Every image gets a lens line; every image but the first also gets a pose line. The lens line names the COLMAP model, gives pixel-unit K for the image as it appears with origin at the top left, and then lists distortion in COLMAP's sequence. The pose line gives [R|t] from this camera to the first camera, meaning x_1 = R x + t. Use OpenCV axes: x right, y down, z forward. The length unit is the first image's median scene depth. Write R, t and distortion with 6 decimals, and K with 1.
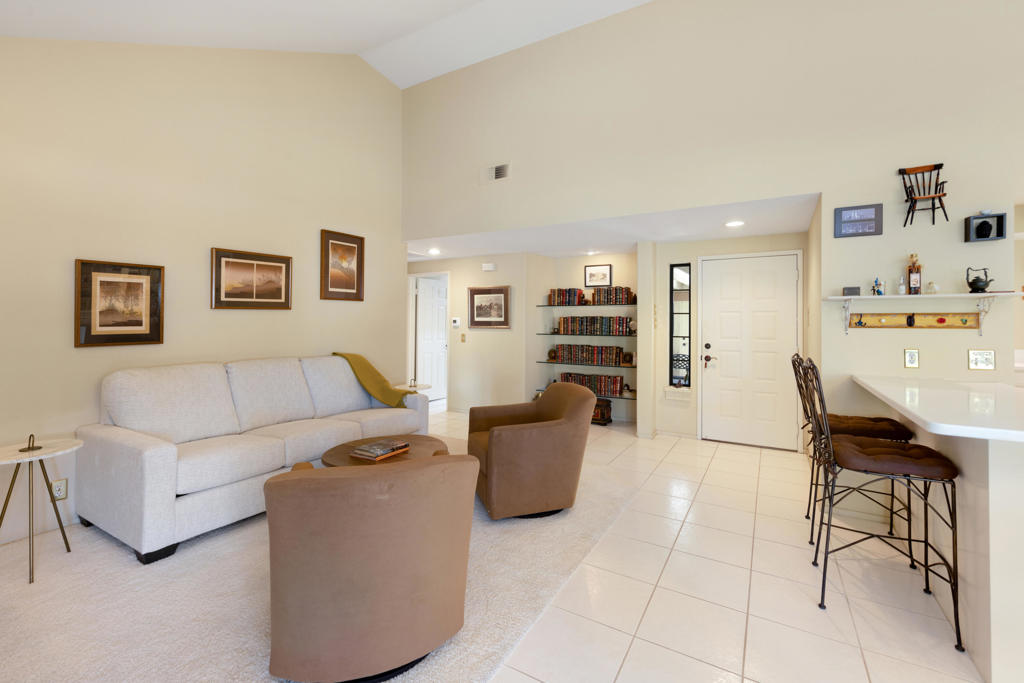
lens RADIAL K [[439.2, 0, 507.3], [0, 439.2, 320.4], [0, 0, 1]] dist [-0.000249, -0.000792]
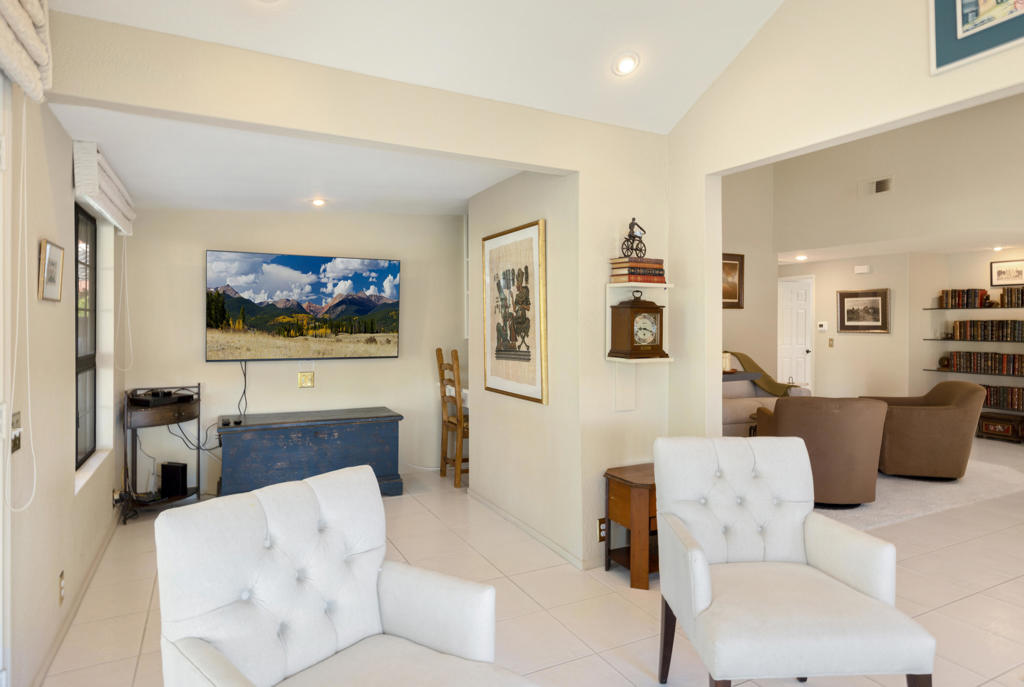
lens RADIAL K [[564.4, 0, 517.3], [0, 564.4, 323.7], [0, 0, 1]] dist [-0.001589, -0.002148]
pose [[0.850206, -0.001827, -0.526447, -0.036635], [0.002178, 0.999998, 0.000046, -0.004013], [0.526445, -0.001185, 0.850208, -0.478419]]
